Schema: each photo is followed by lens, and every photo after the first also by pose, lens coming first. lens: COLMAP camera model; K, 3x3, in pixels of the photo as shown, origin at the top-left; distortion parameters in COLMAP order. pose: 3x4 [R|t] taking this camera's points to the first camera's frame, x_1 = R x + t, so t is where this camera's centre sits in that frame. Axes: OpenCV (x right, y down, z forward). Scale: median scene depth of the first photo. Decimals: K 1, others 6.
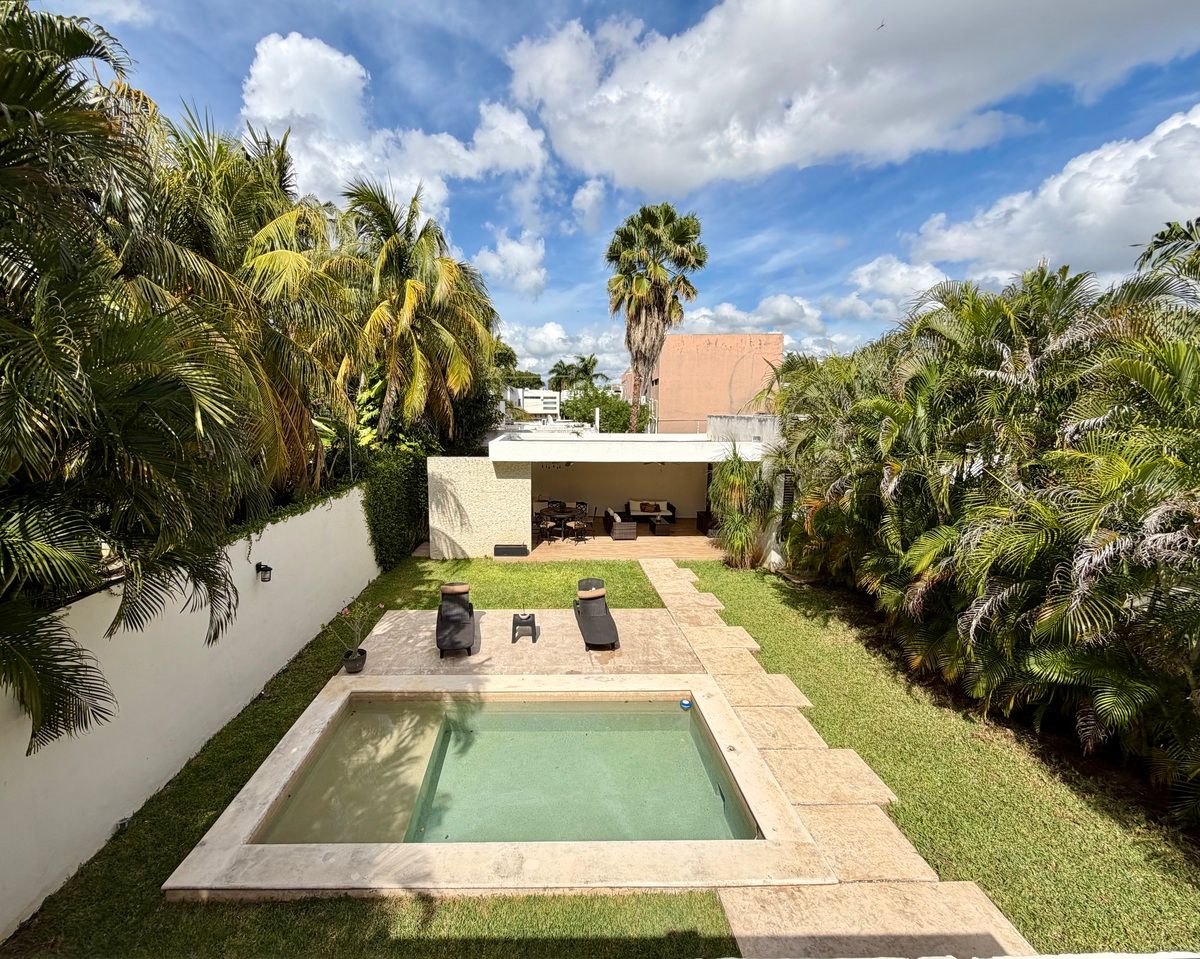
lens RADIAL K [[524.0, 0, 554.5], [0, 524.0, 478.4], [0, 0, 1]] dist [0.000620, 0.000661]
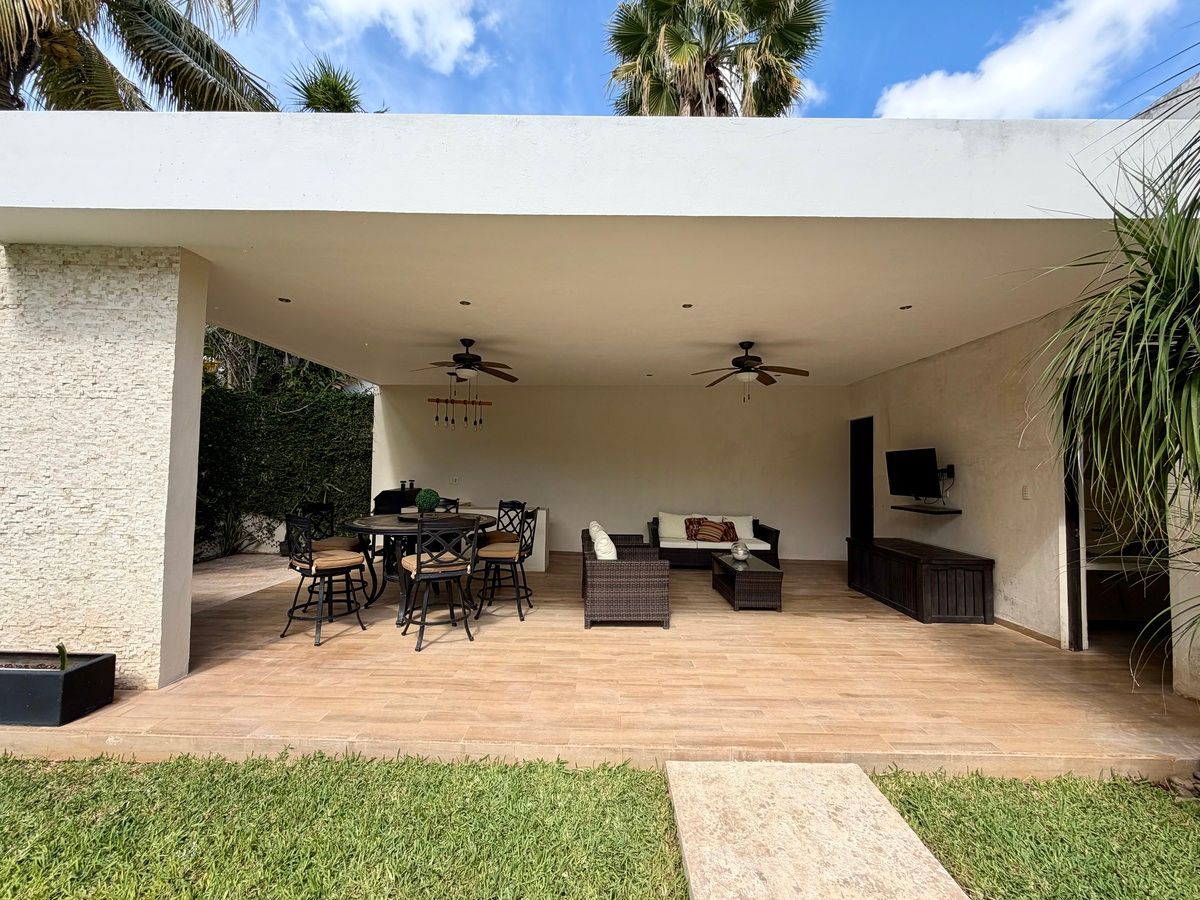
lens RADIAL K [[480.0, 0, 590.8], [0, 480.0, 447.8], [0, 0, 1]] dist [-0.002460, -0.000299]
pose [[0.999102, 0.009295, -0.041337, 0.197683], [-0.016612, 0.983459, -0.180369, 0.112543], [0.038977, 0.180894, 0.982730, 1.168263]]
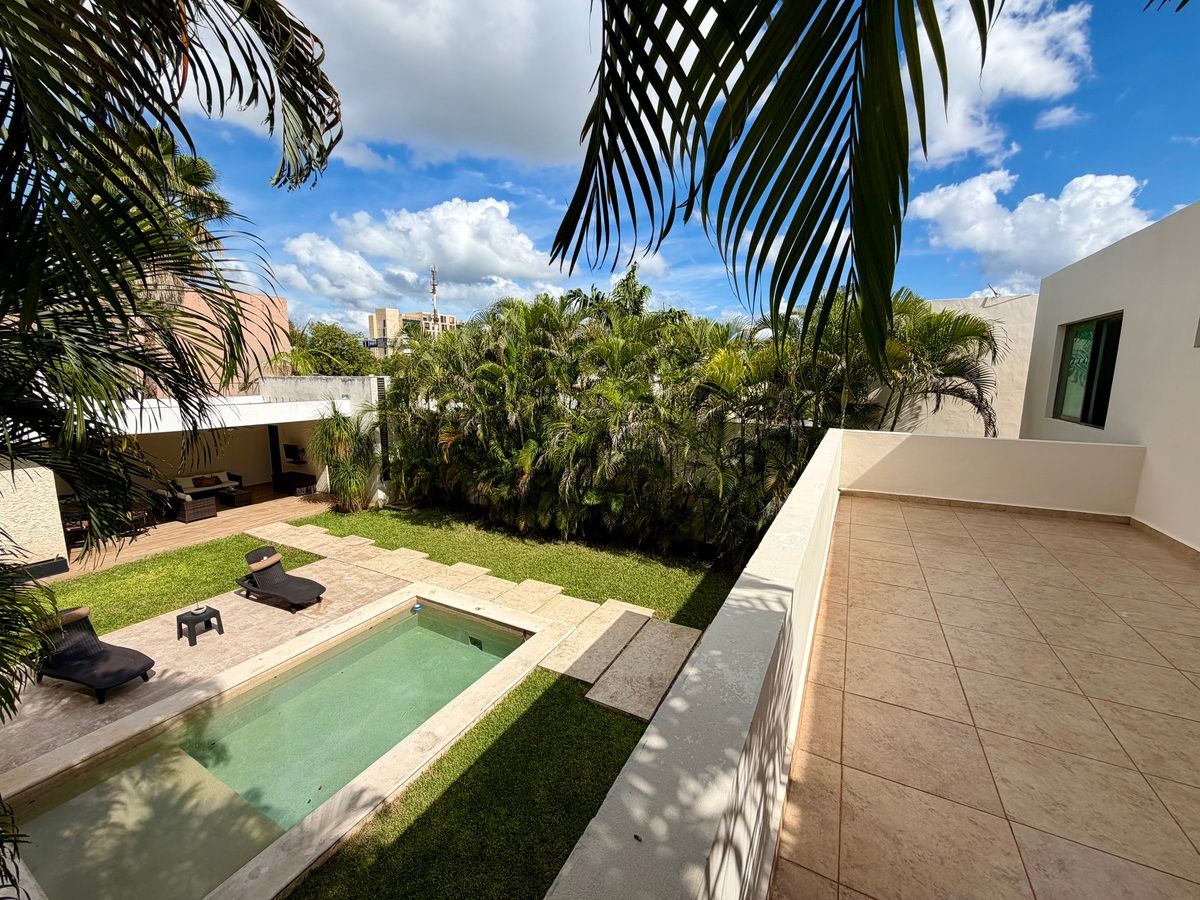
lens RADIAL K [[480.0, 0, 601.5], [0, 480.0, 451.9], [0, 0, 1]] dist [-0.002460, -0.000299]
pose [[0.479892, -0.137766, 0.866443, -0.358916], [0.111051, 0.989189, 0.095776, 0.005106], [-0.870271, 0.050257, 0.490003, 0.031890]]
